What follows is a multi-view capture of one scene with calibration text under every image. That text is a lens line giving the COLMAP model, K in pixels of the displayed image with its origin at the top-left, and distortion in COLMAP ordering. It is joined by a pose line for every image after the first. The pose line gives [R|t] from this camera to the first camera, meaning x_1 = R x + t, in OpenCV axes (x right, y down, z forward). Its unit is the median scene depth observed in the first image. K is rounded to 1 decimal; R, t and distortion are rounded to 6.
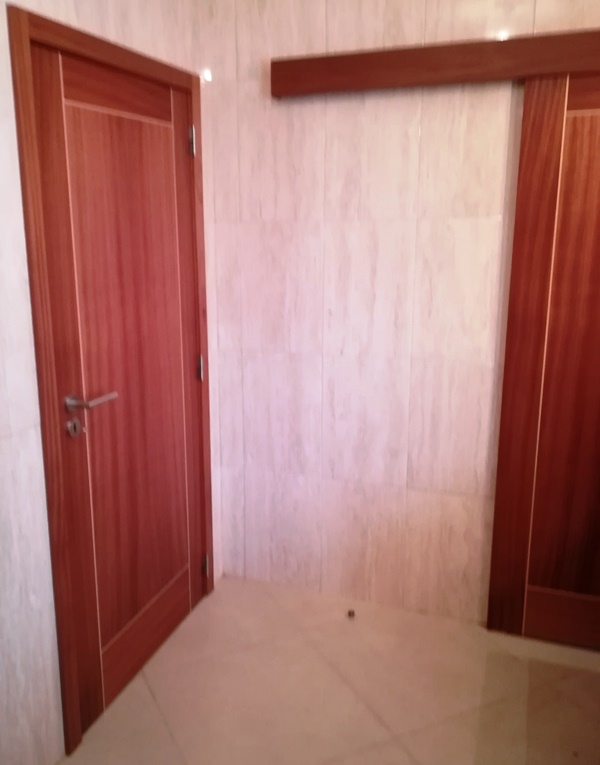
lens RADIAL K [[719.2, 0, 300.0], [0, 719.2, 382.5], [0, 0, 1]] dist [0.046231, -0.000955]
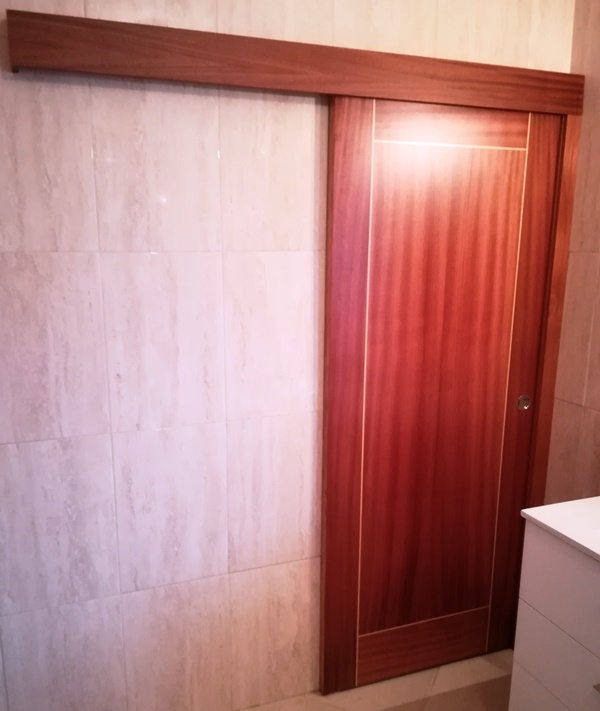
lens RADIAL K [[542.4, 0, 300.0], [0, 542.4, 355.5], [0, 0, 1]] dist [0.040660, -0.041689]
pose [[0.928483, -0.066012, 0.365462, 0.011785], [0.079609, 0.996578, -0.022246, -0.086557], [-0.362743, 0.049749, 0.930560, 0.392537]]
